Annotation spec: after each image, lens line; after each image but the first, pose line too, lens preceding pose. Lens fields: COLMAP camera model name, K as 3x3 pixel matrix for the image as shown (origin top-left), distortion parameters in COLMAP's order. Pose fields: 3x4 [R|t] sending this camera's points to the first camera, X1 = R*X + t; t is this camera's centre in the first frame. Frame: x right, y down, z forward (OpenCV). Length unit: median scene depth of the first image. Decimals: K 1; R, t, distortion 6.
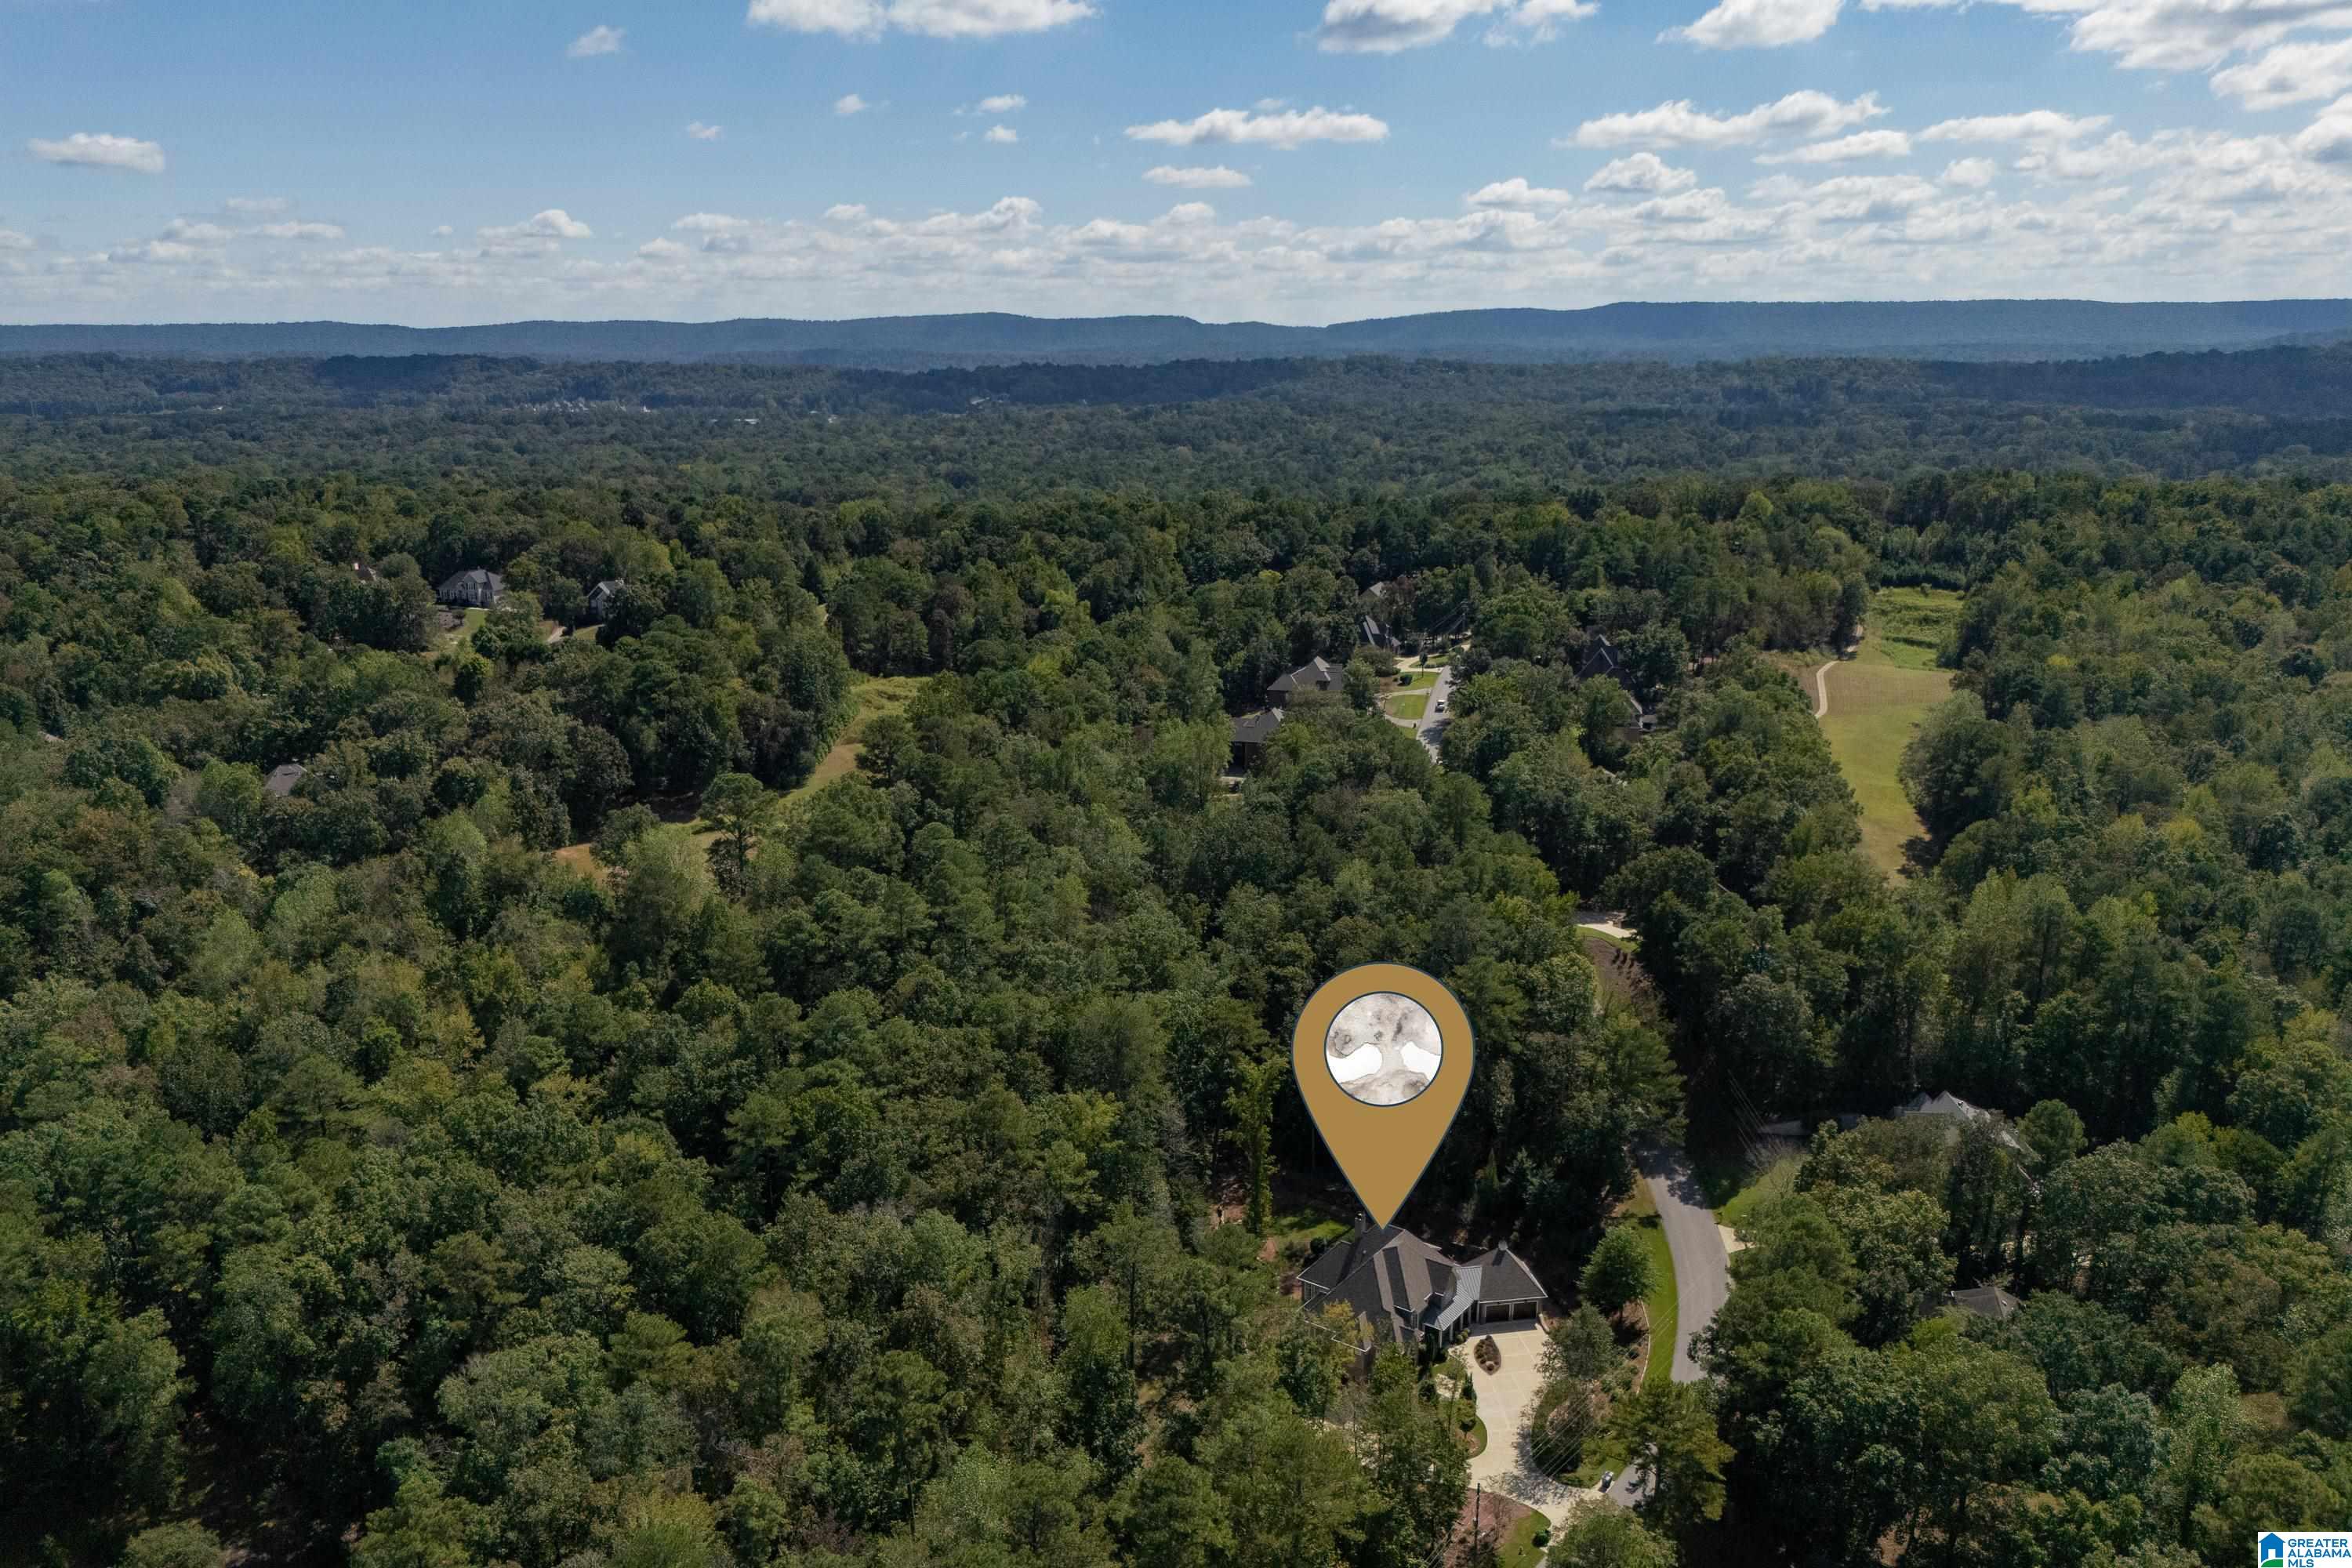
lens RADIAL K [[1739.6, 0, 1178.1], [0, 1739.6, 792.2], [0, 0, 1]] dist [0.053688, -0.038382]
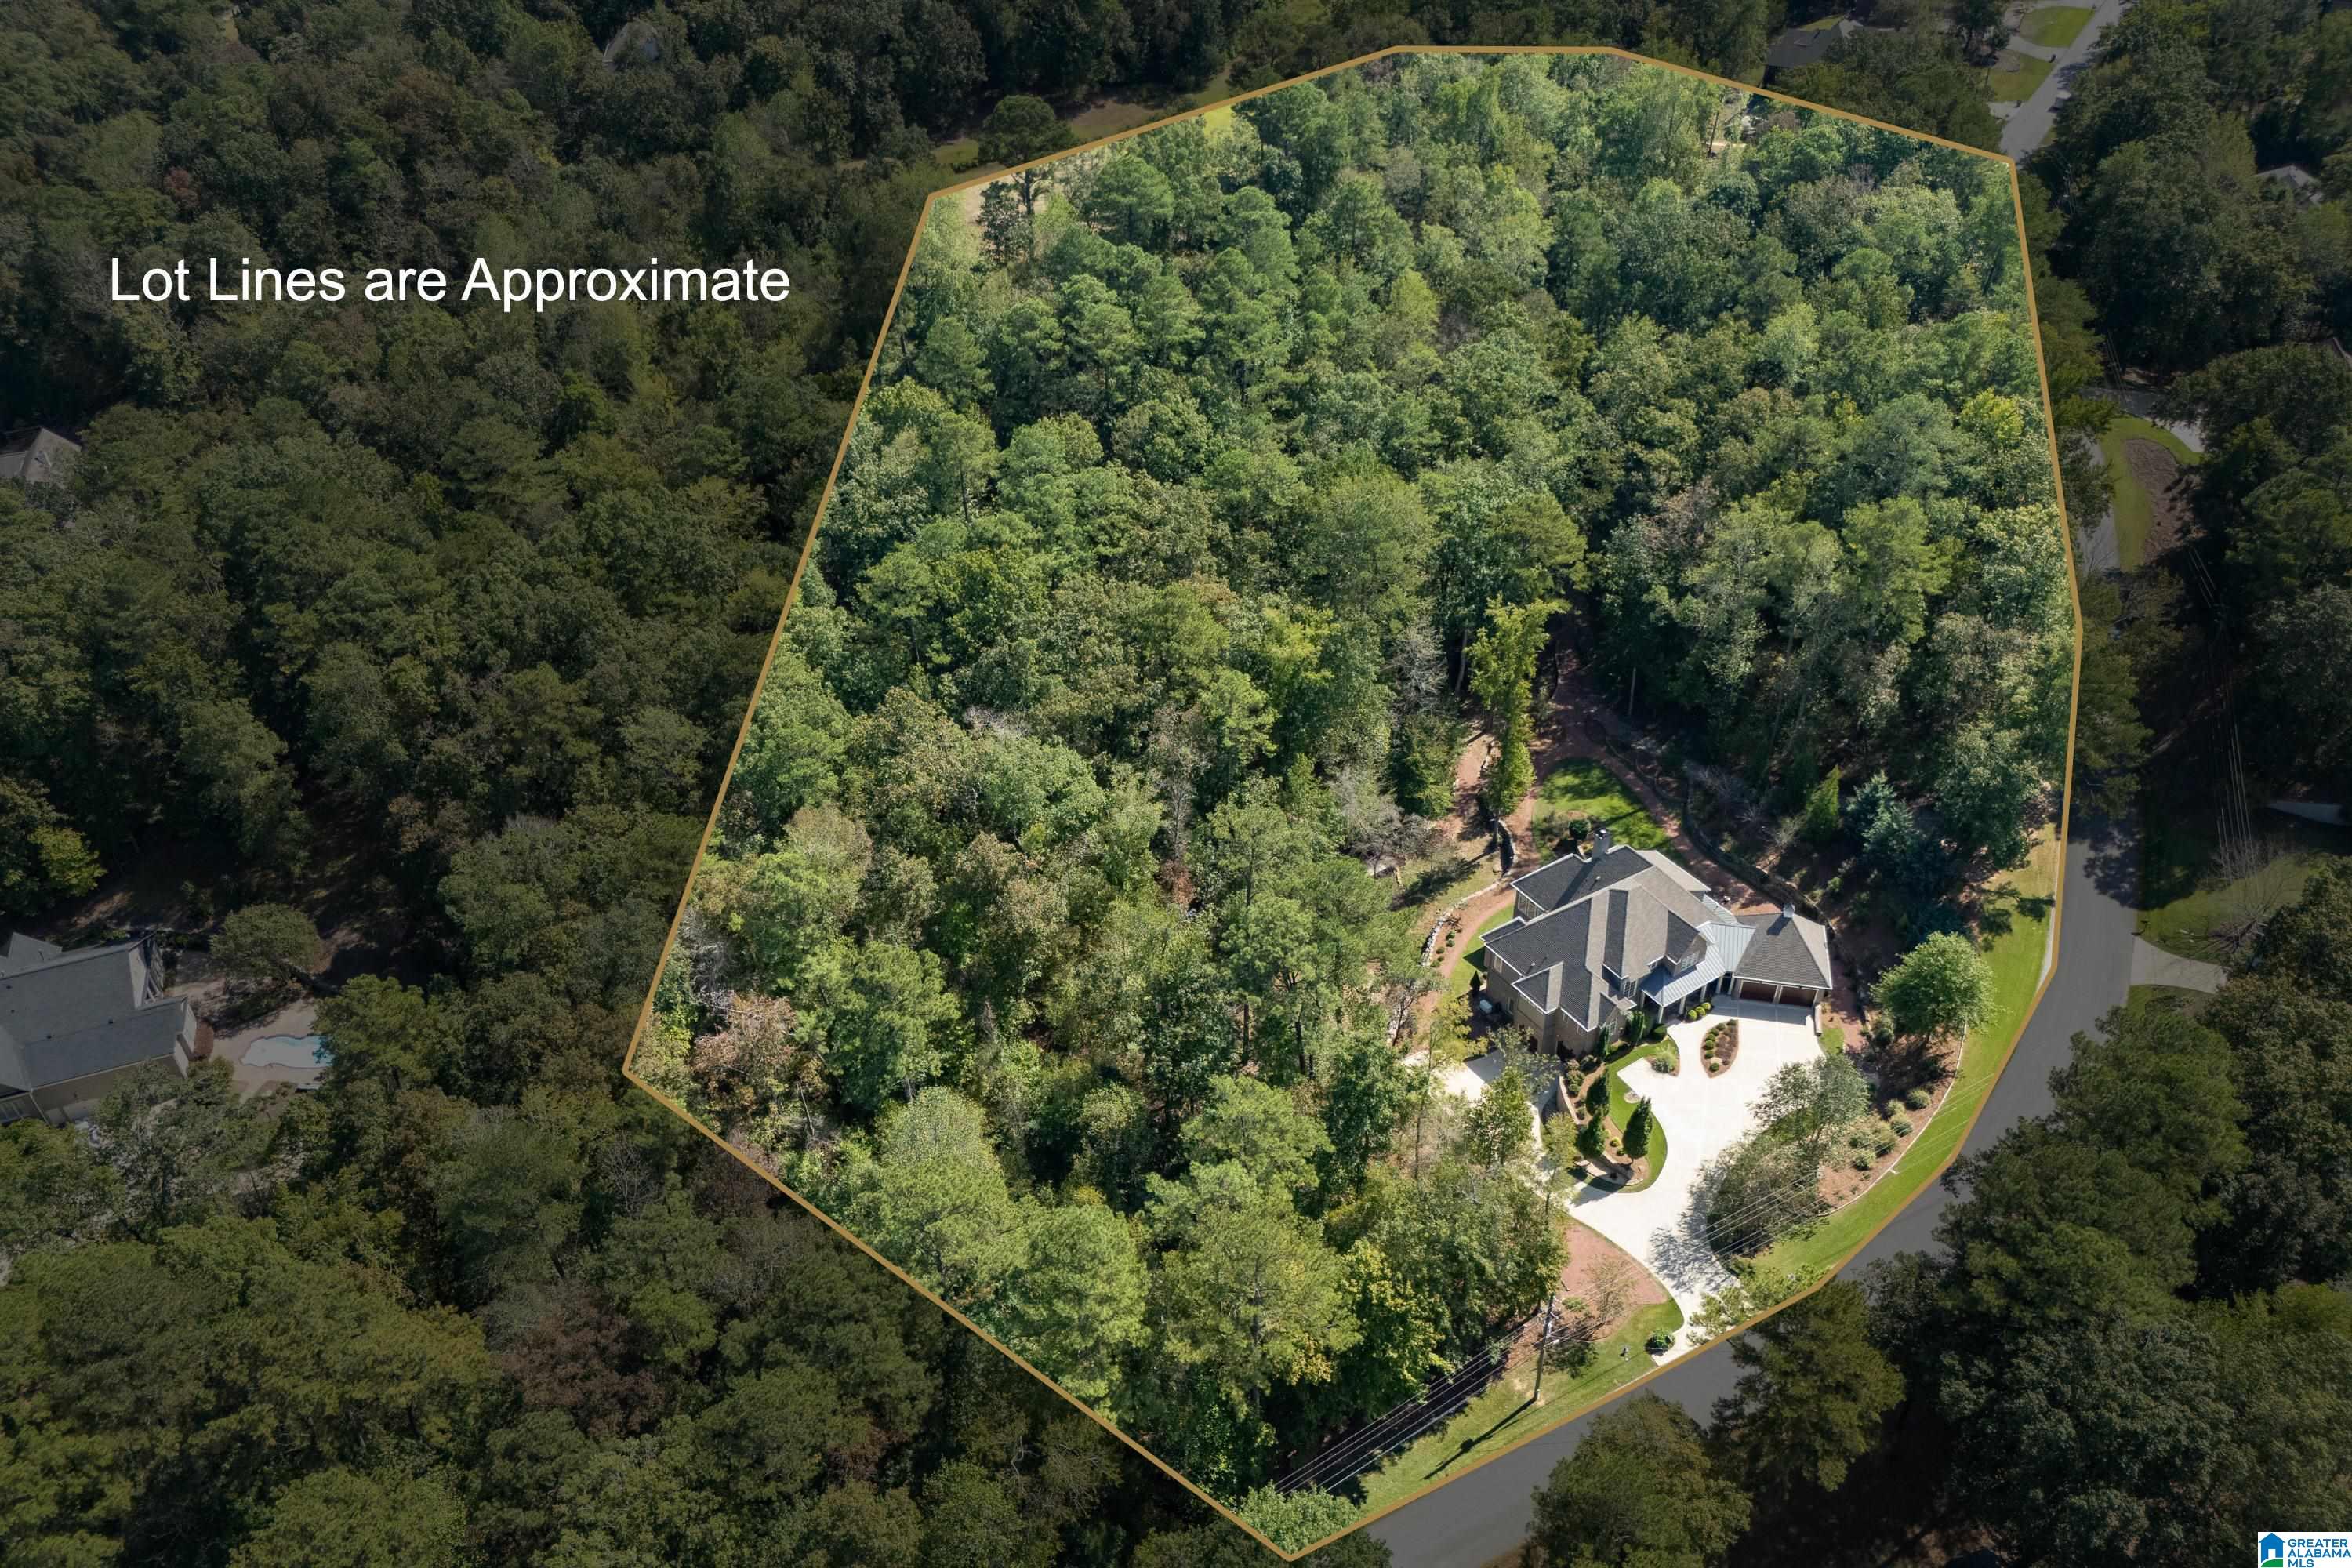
lens RADIAL K [[1739.6, 0, 1167.9], [0, 1739.6, 773.7], [0, 0, 1]] dist [0.053688, -0.038382]
pose [[0.933823, 0.204552, -0.293484, 0.137682], [-0.074044, 0.913148, 0.400847, -0.068650], [0.349988, -0.352589, 0.867865, 0.267874]]
